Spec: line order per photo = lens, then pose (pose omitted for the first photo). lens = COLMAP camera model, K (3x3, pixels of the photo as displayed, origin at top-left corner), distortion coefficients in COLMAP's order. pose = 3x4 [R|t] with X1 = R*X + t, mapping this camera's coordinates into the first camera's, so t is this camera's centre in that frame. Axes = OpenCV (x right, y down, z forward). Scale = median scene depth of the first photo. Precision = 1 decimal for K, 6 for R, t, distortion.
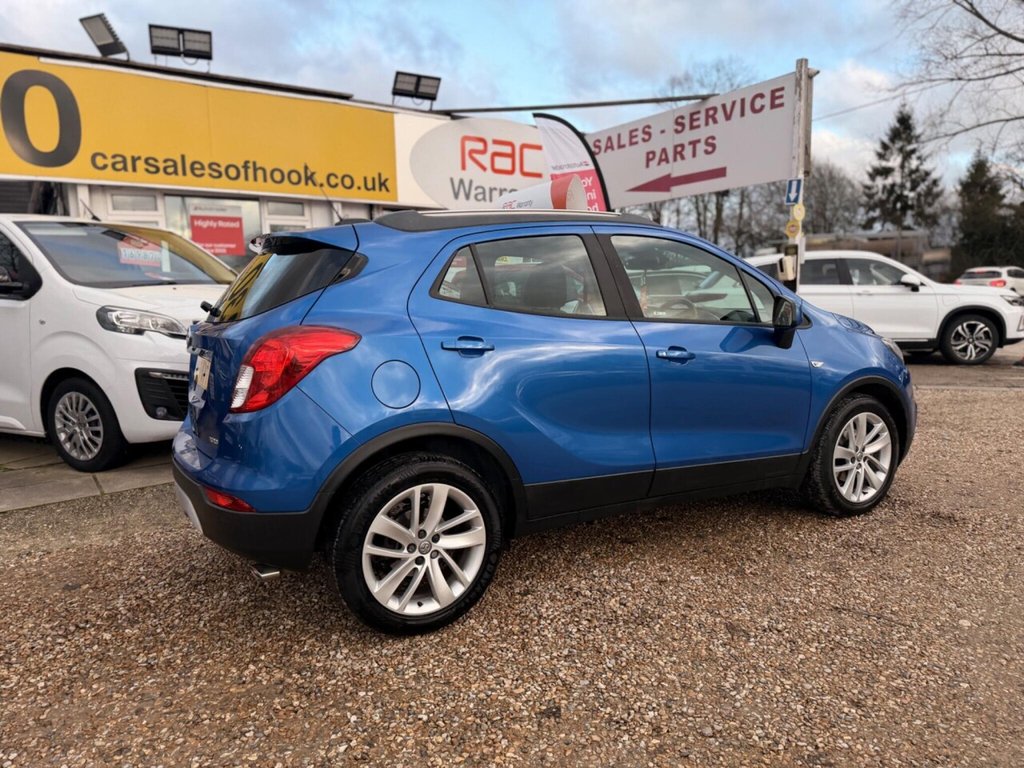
lens RADIAL K [[723.9, 0, 515.8], [0, 723.9, 384.7], [0, 0, 1]] dist [0.032974, -0.040023]
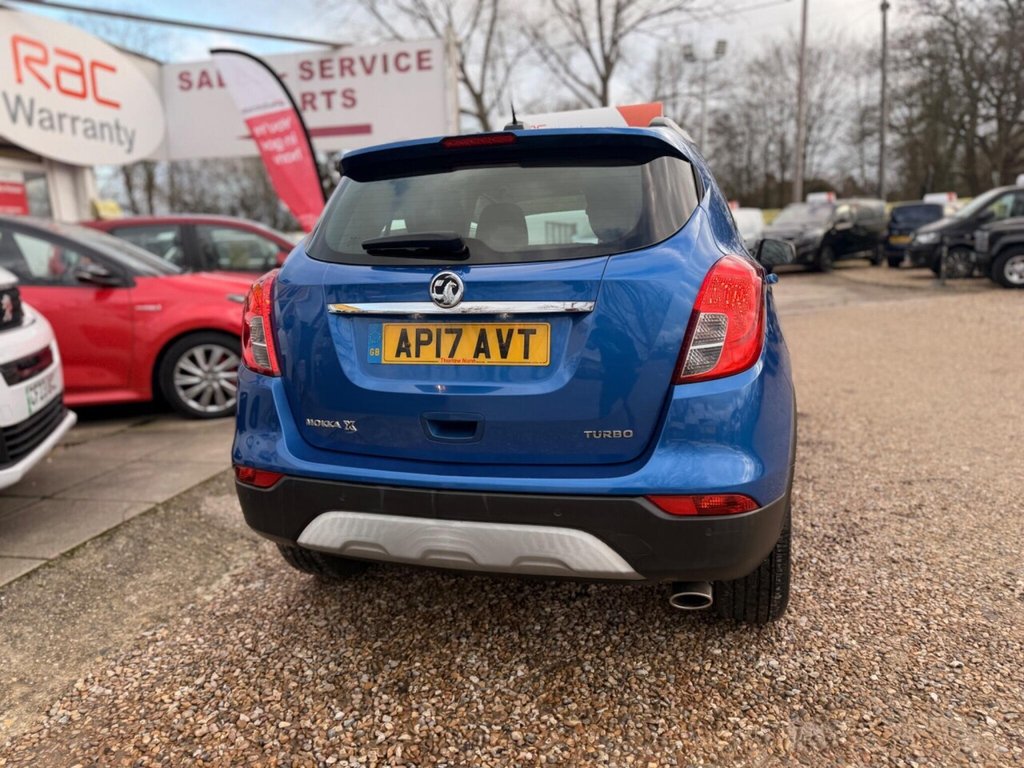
lens RADIAL K [[723.9, 0, 520.0], [0, 723.9, 383.4], [0, 0, 1]] dist [0.032974, -0.040023]
pose [[0.713089, -0.126742, 0.689522, -0.311910], [0.104338, 0.991756, 0.074392, -0.009428], [-0.693266, 0.018896, 0.720434, 0.193008]]
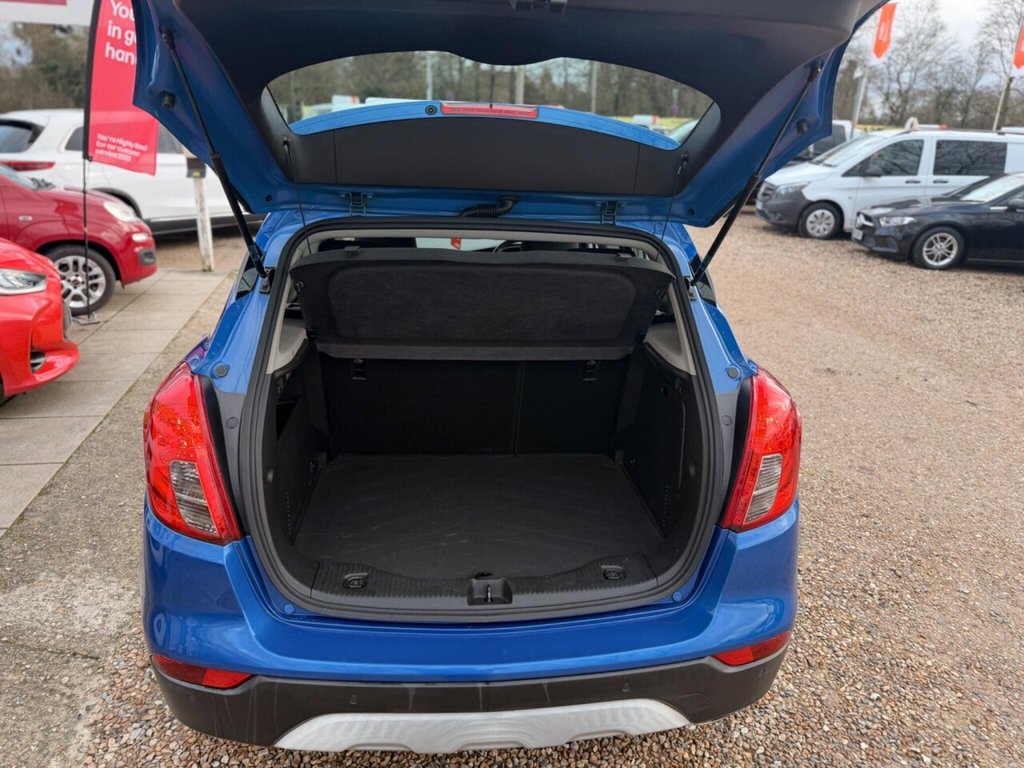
lens RADIAL K [[723.9, 0, 518.1], [0, 723.9, 386.2], [0, 0, 1]] dist [0.032974, -0.040023]
pose [[0.390494, -0.272065, 0.879486, -0.322335], [0.069152, 0.961303, 0.266672, -0.088076], [-0.918005, -0.043315, 0.394197, 0.295807]]
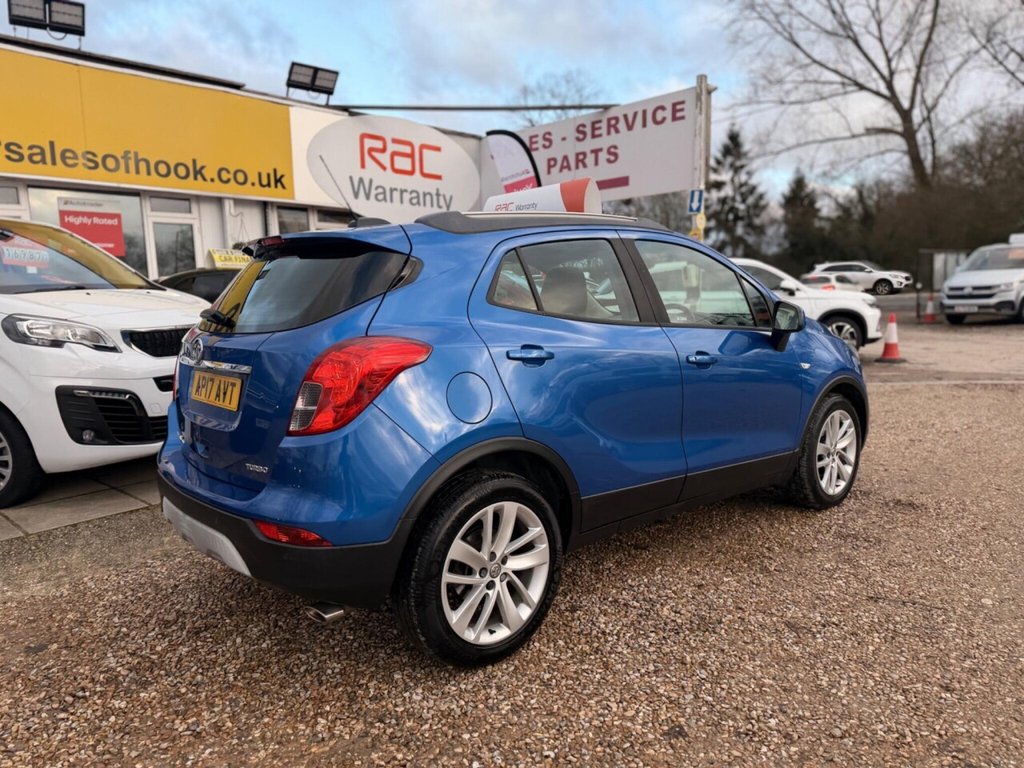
lens RADIAL K [[723.9, 0, 517.6], [0, 723.9, 388.6], [0, 0, 1]] dist [0.032974, -0.040023]
pose [[0.978611, -0.026862, 0.203958, -0.094233], [0.026846, 0.999636, 0.002845, -0.004270], [-0.203960, 0.002691, 0.978976, 0.025295]]
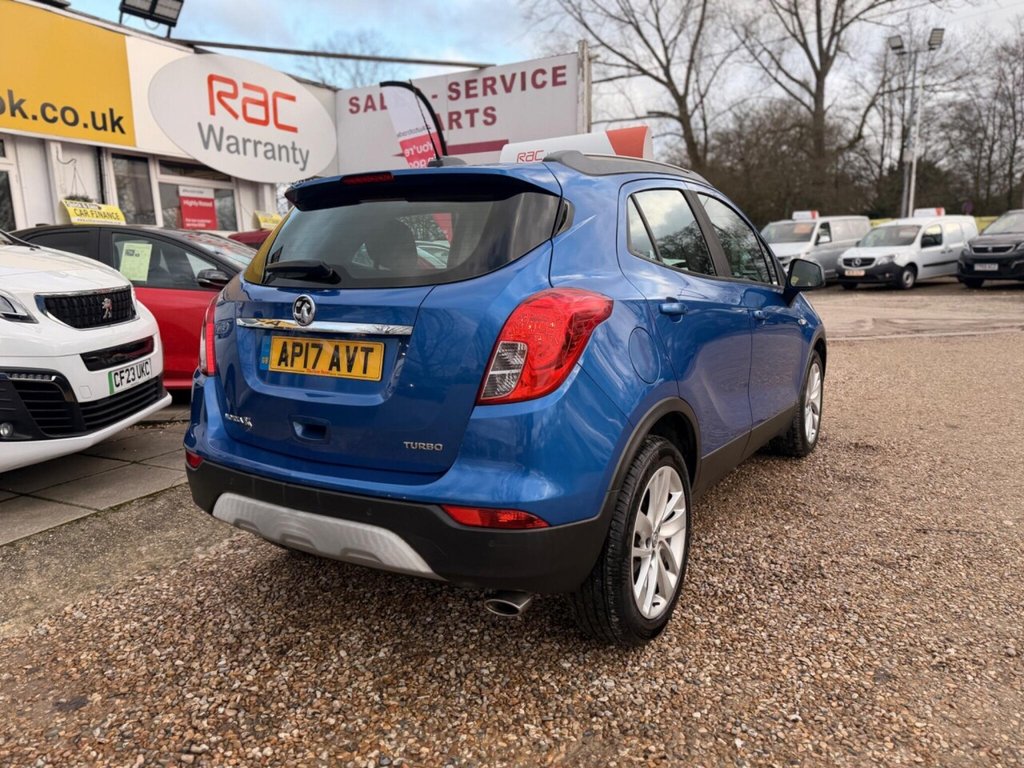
lens RADIAL K [[723.9, 0, 519.8], [0, 723.9, 386.0], [0, 0, 1]] dist [0.032974, -0.040023]
pose [[0.878661, -0.075696, 0.471407, -0.225190], [0.059013, 0.996999, 0.050097, -0.005176], [-0.473785, -0.016199, 0.880492, 0.102233]]
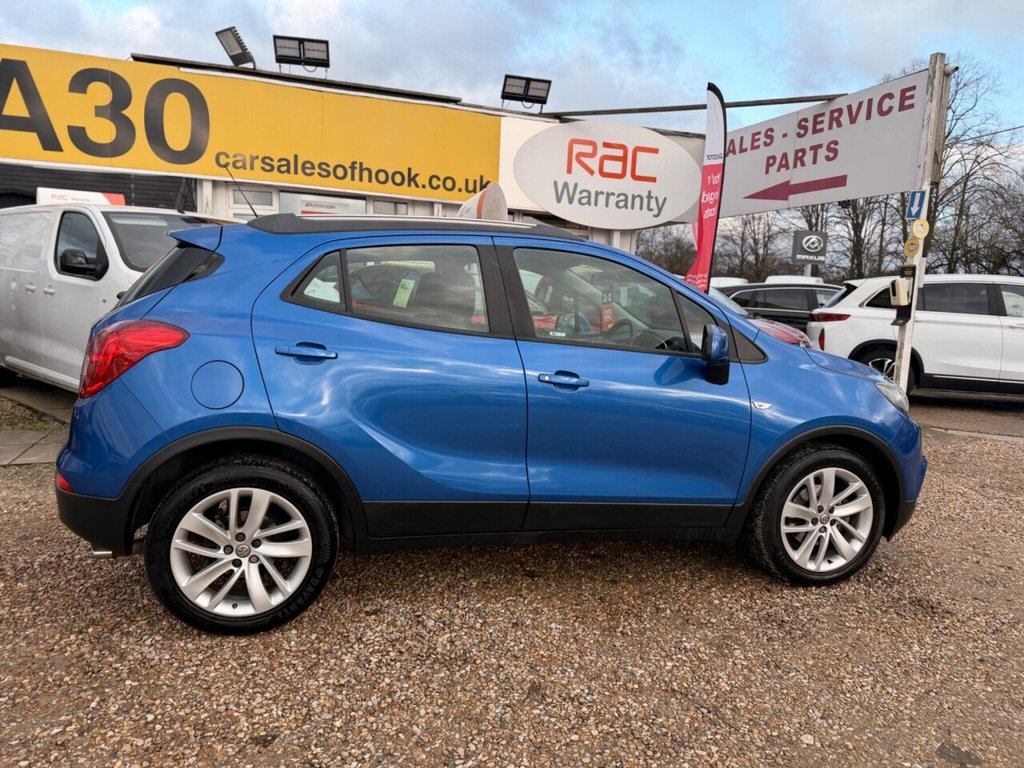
lens RADIAL K [[723.9, 0, 510.5], [0, 723.9, 379.1], [0, 0, 1]] dist [0.032974, -0.040023]
pose [[0.963809, 0.089460, -0.251136, 0.153905], [-0.091747, 0.995779, 0.002613, -0.015657], [0.250310, 0.020523, 0.967948, 0.038458]]
